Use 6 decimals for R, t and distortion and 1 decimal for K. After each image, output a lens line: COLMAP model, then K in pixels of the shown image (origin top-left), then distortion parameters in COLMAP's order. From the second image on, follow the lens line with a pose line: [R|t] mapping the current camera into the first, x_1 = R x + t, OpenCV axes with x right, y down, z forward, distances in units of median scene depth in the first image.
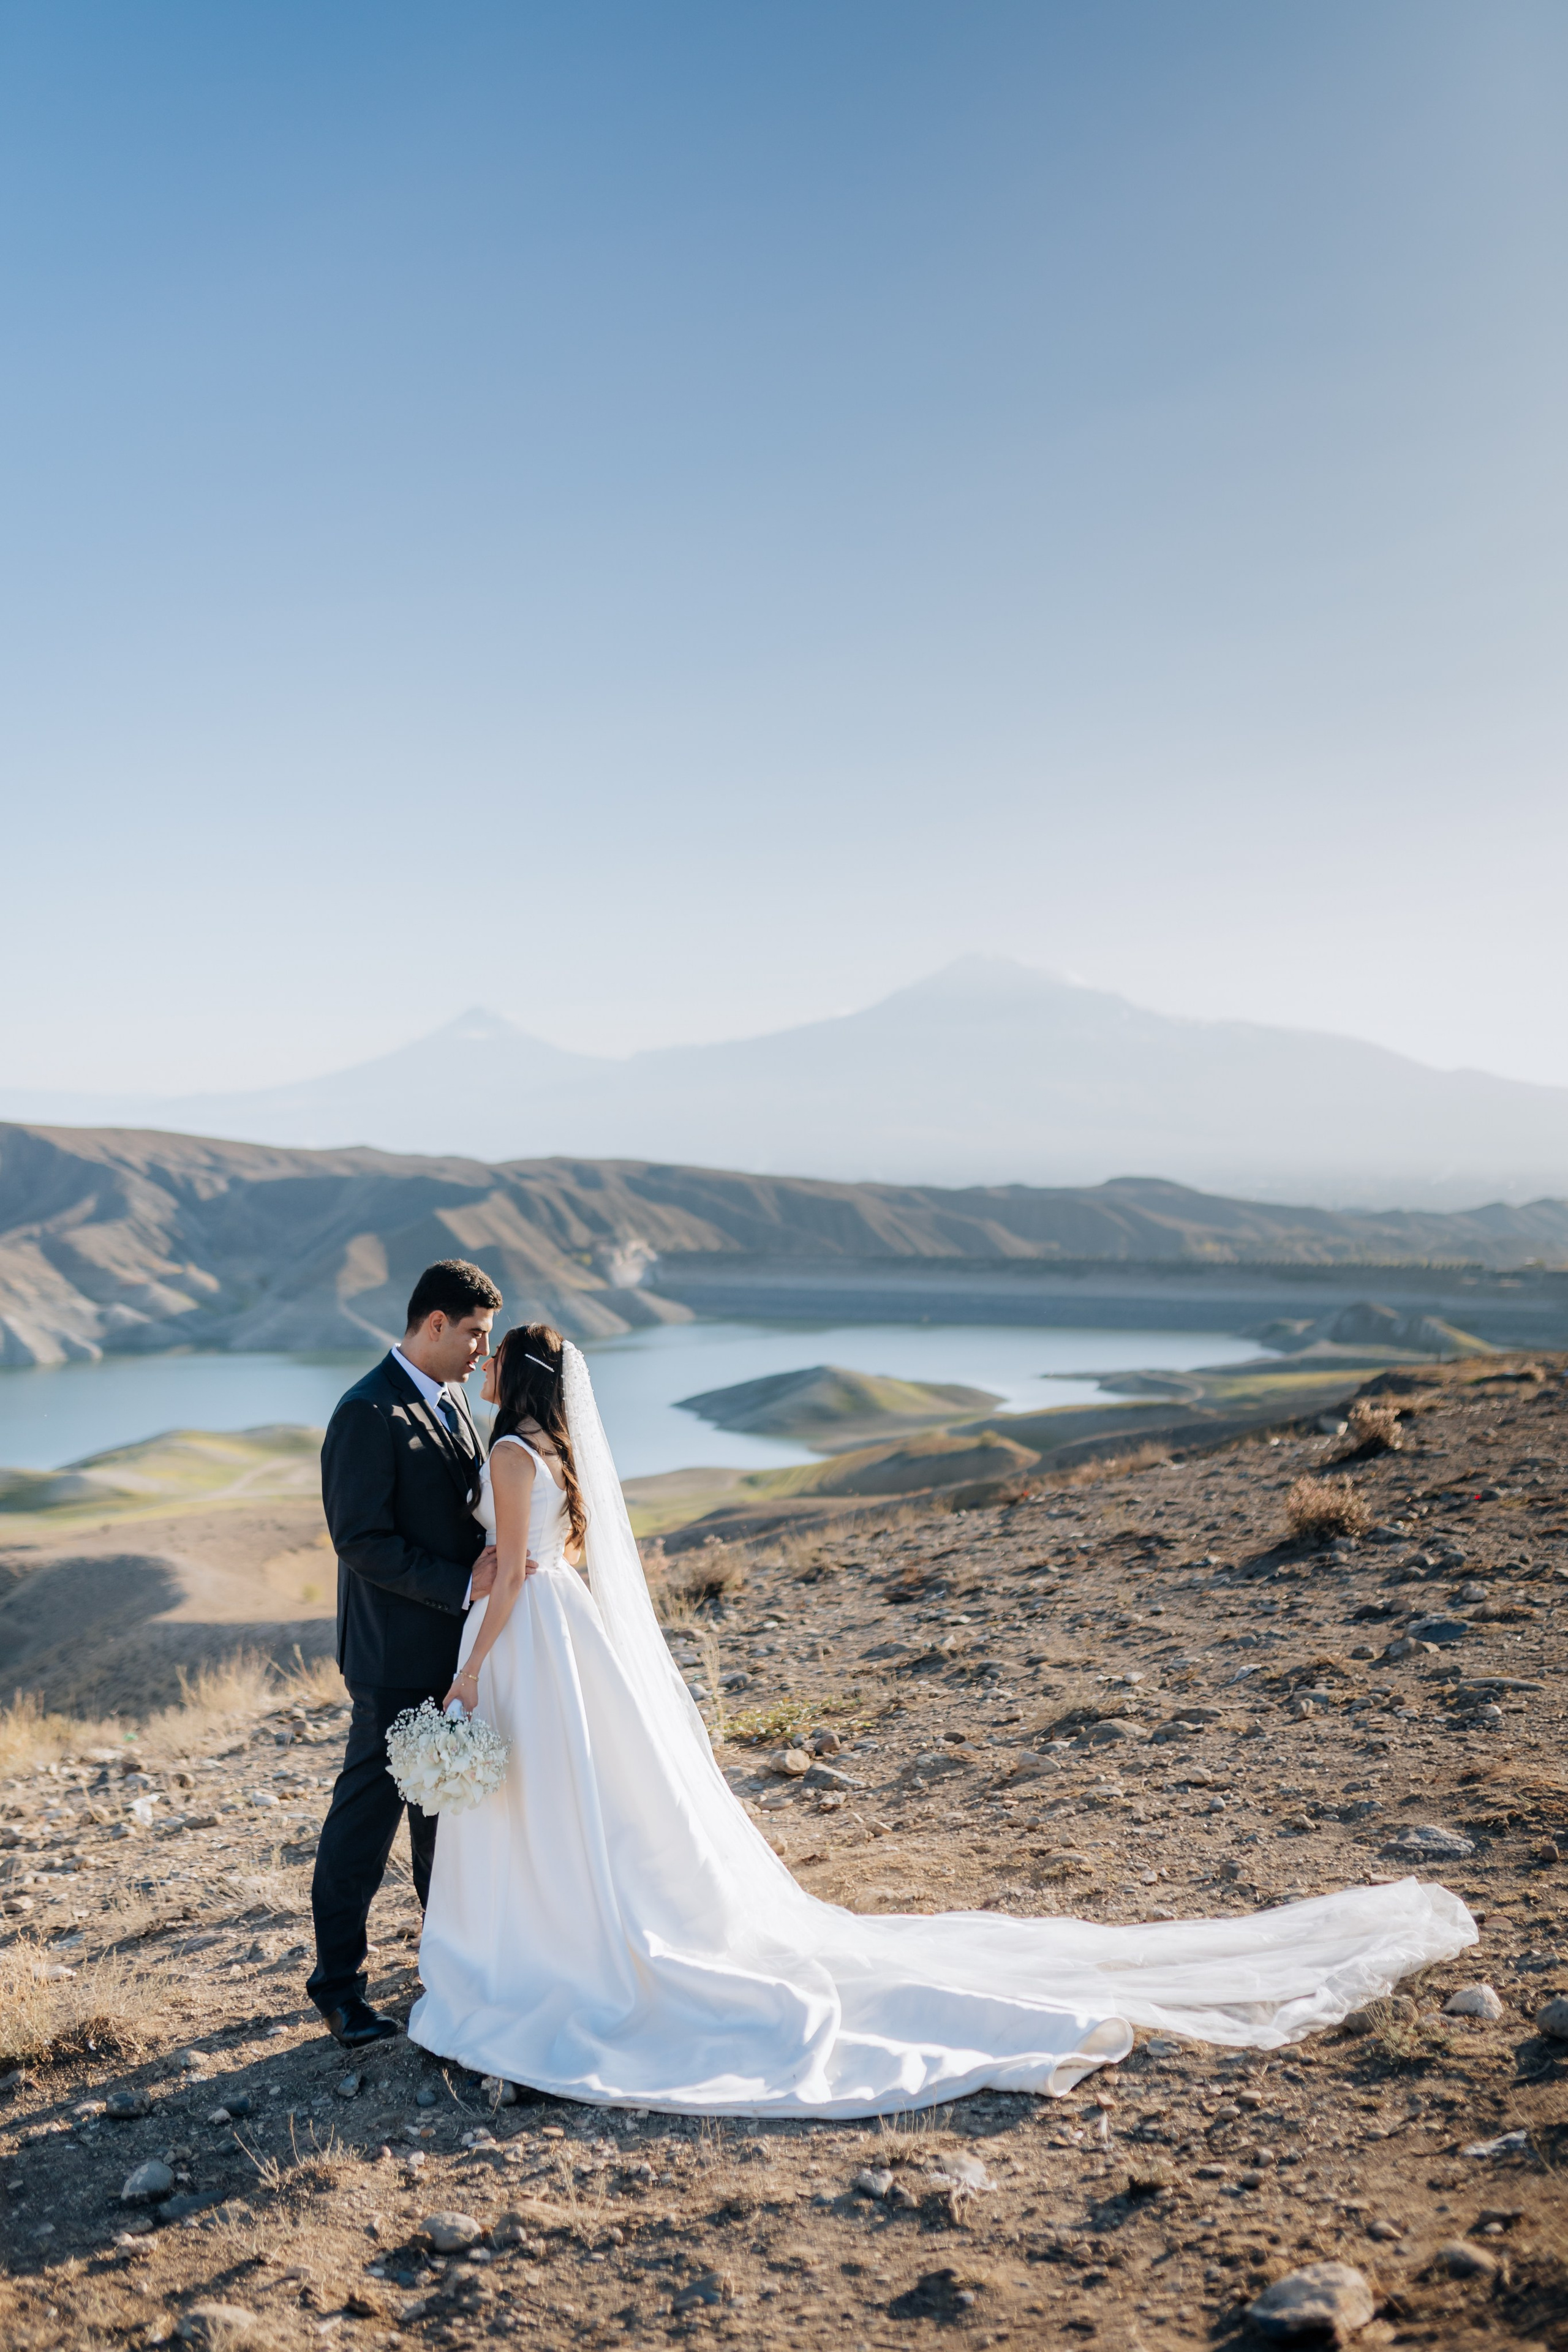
lens RADIAL K [[2211.8, 0, 783.9], [0, 2211.8, 1183.0], [0, 0, 1]] dist [-0.005959, 0.008079]
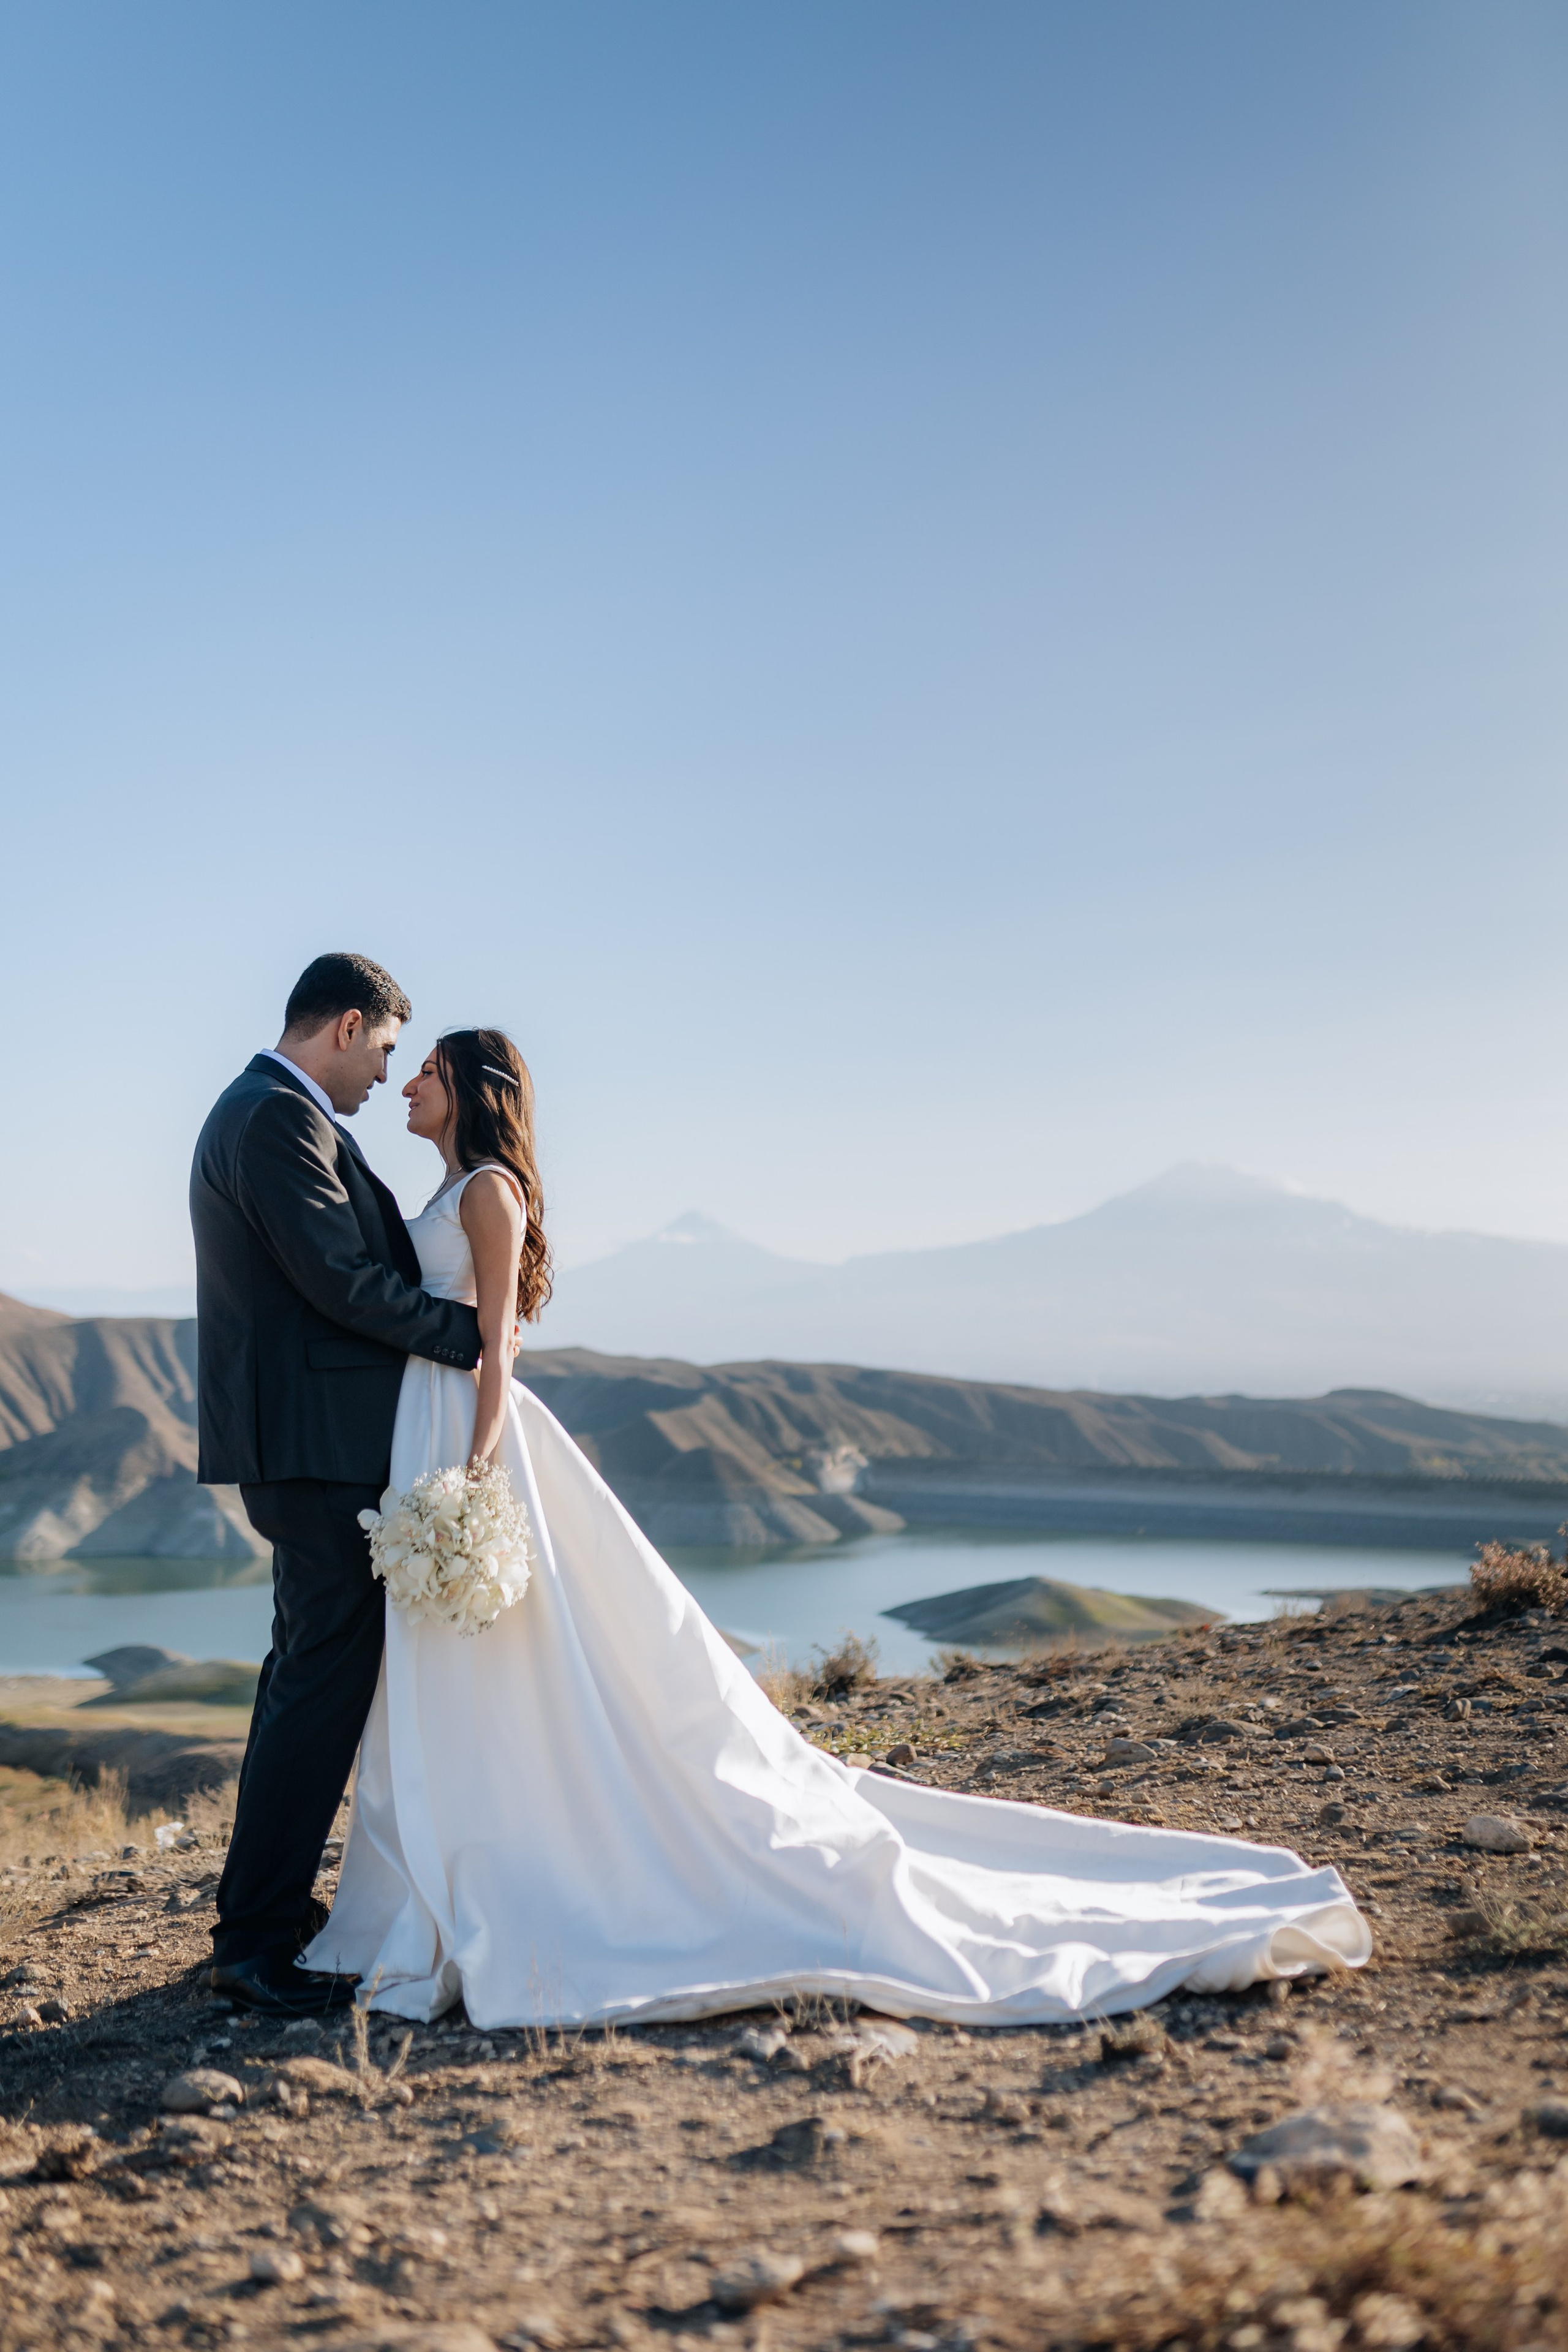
lens RADIAL K [[2211.8, 0, 783.9], [0, 2211.8, 1183.0], [0, 0, 1]] dist [-0.005959, 0.008079]
pose [[0.995287, 0.005005, -0.096848, 0.041490], [-0.014075, 0.995549, -0.093194, 0.082861], [0.095950, 0.094117, 0.990927, 0.087154]]
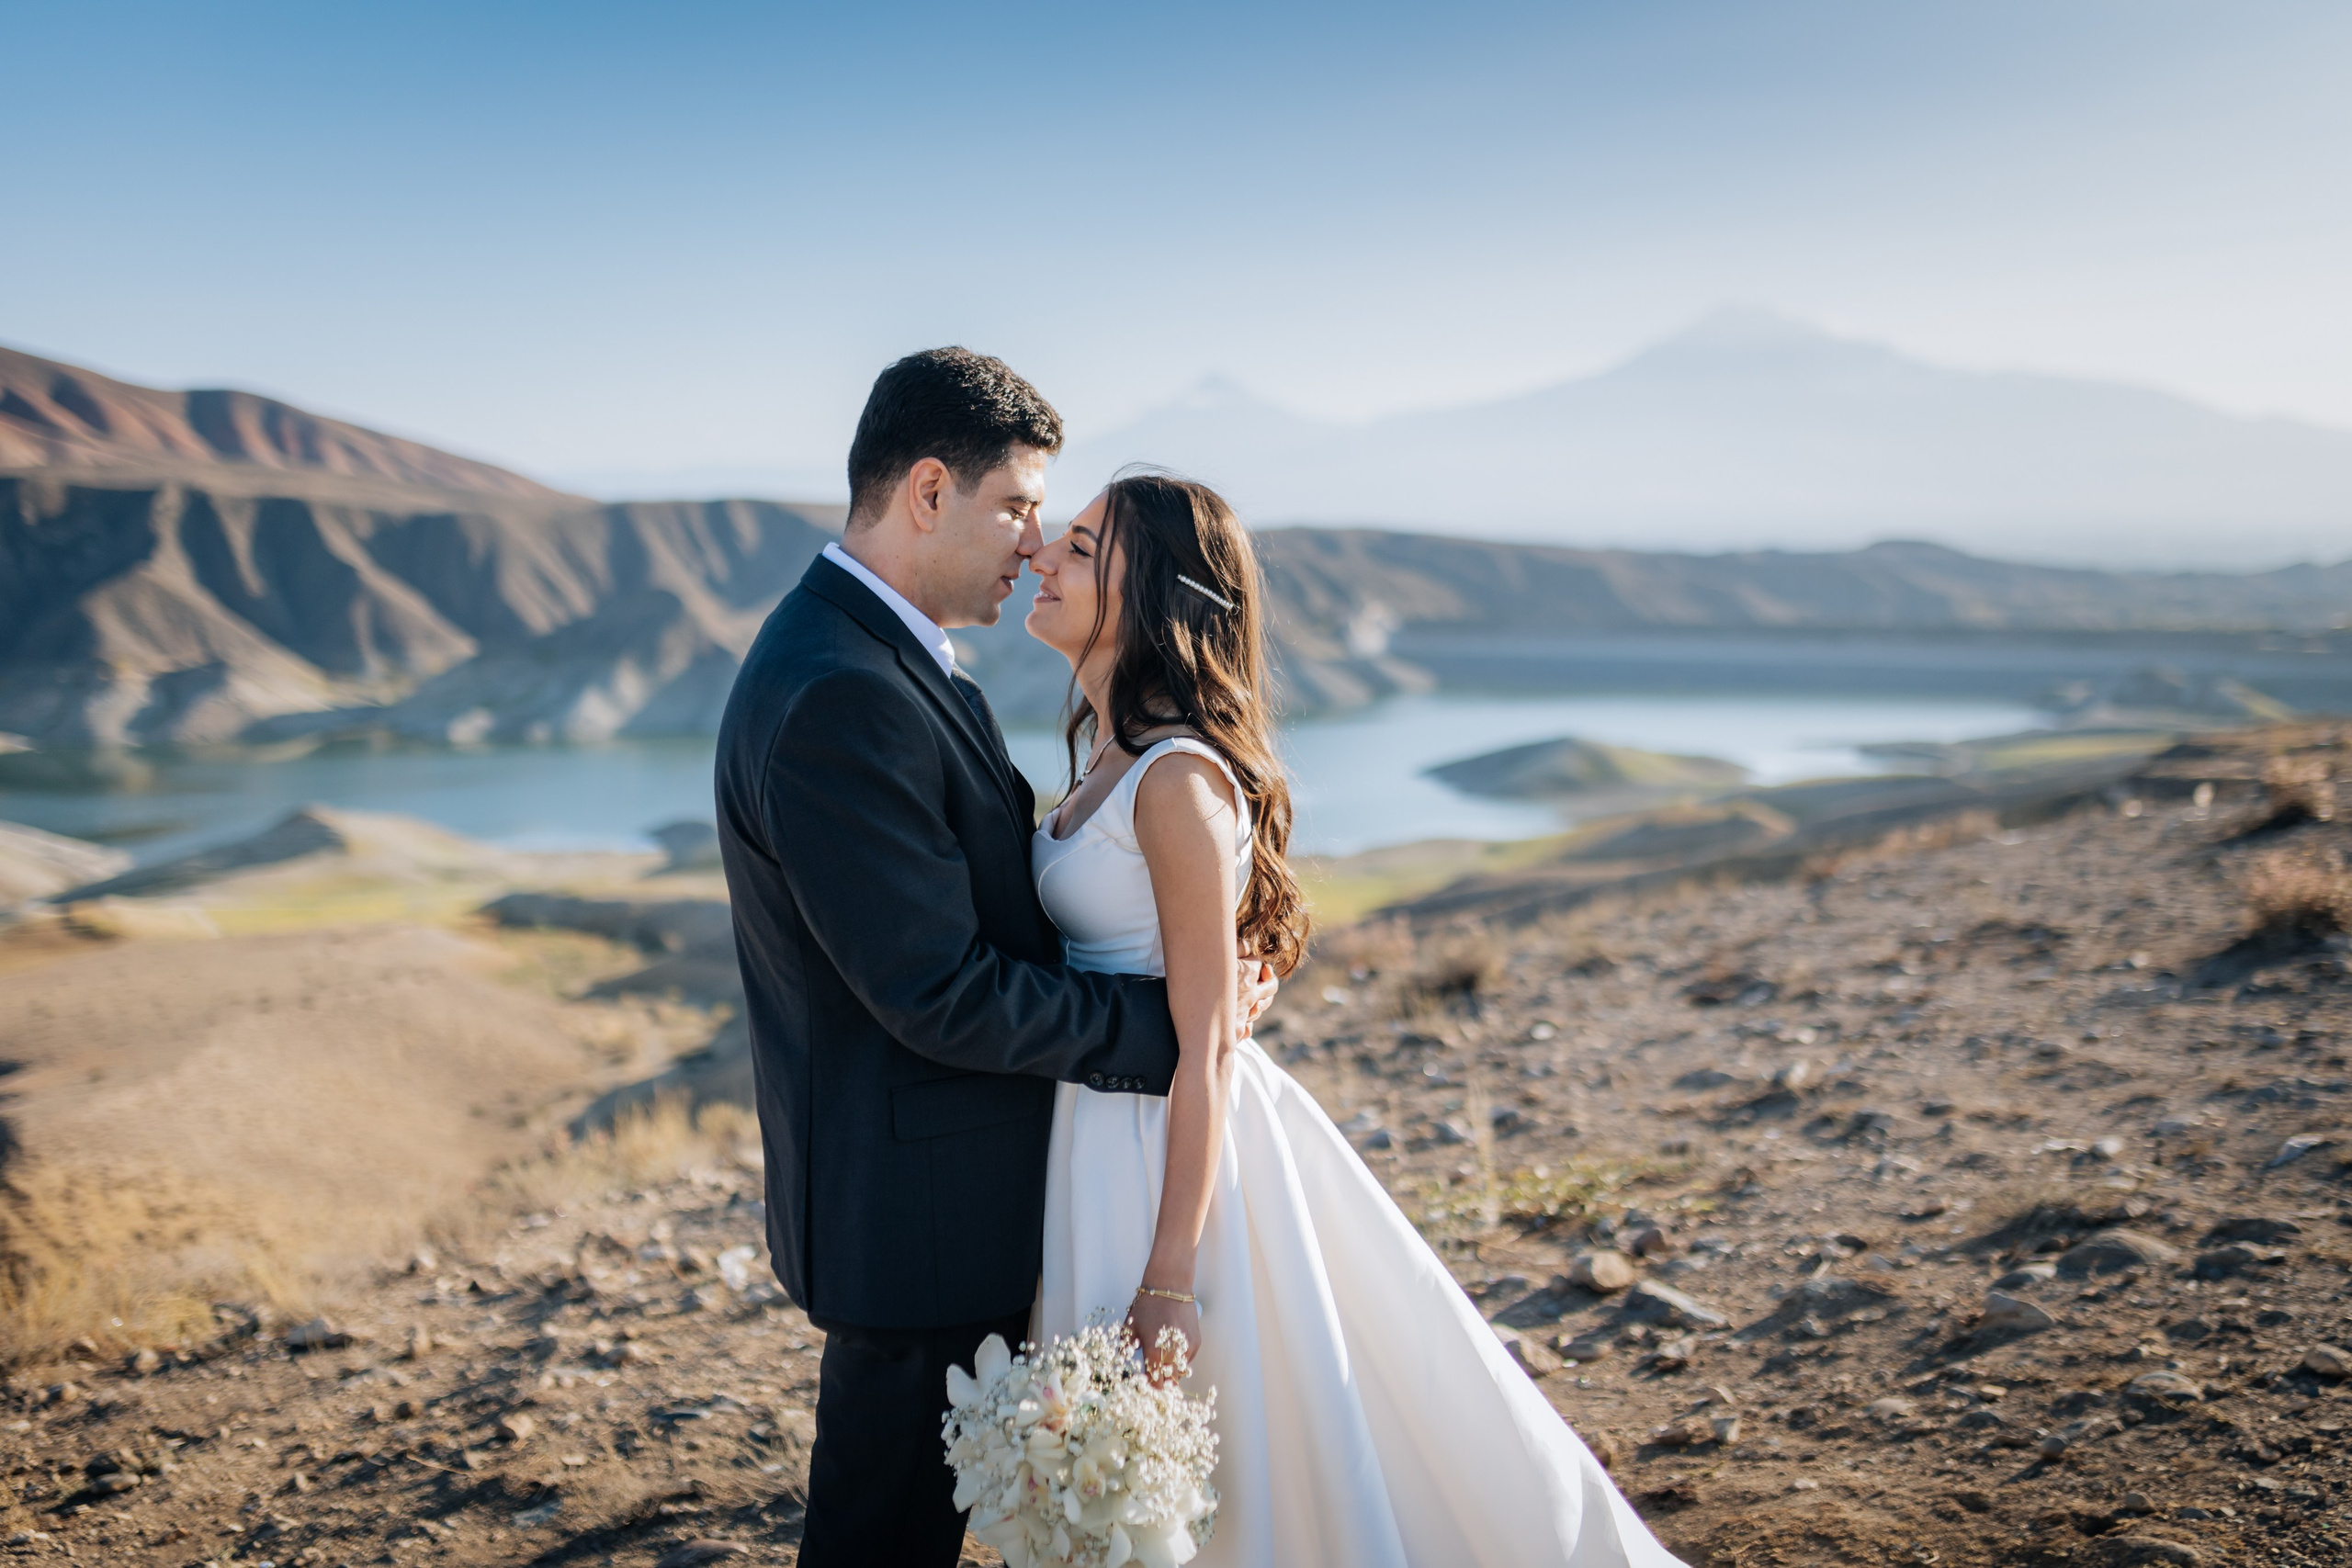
lens RADIAL K [[2214.2, 0, 1181.8], [0, 2214.2, 779.4], [0, 0, 1]] dist [-0.004850, 0.008039]
pose [[0.988138, 0.004038, -0.153518, -0.014213], [0.011768, 0.994724, 0.101908, 0.031244], [0.153120, -0.102506, 0.982877, 0.239798]]
